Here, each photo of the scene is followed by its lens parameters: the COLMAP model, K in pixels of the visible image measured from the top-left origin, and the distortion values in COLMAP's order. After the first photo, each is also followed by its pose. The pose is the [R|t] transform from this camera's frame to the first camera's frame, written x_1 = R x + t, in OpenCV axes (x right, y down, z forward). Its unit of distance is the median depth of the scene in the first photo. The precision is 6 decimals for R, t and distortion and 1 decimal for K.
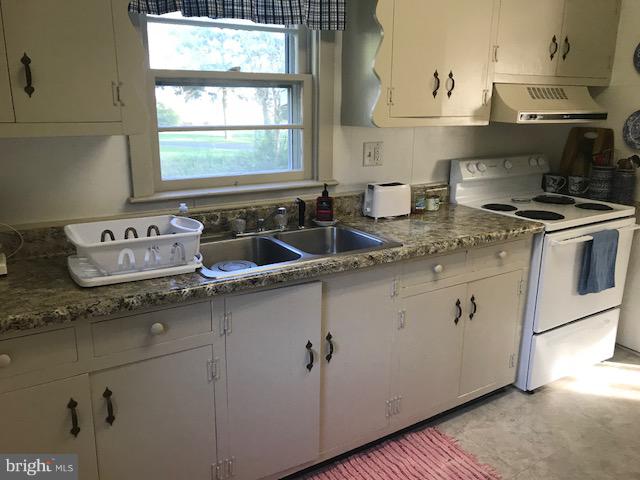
lens RADIAL K [[521.5, 0, 319.5], [0, 521.5, 241.0], [0, 0, 1]] dist [0.043261, -0.052941]
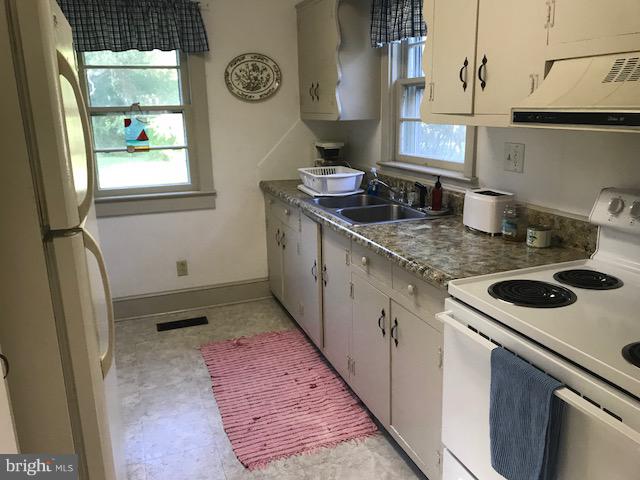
lens RADIAL K [[521.5, 0, 320.0], [0, 521.5, 238.5], [0, 0, 1]] dist [0.043261, -0.052941]
pose [[-0.213541, 0.233251, -0.948680, 1.133477], [-0.237590, 0.929524, 0.282020, -0.238279], [0.947603, 0.285620, -0.143073, 0.975327]]
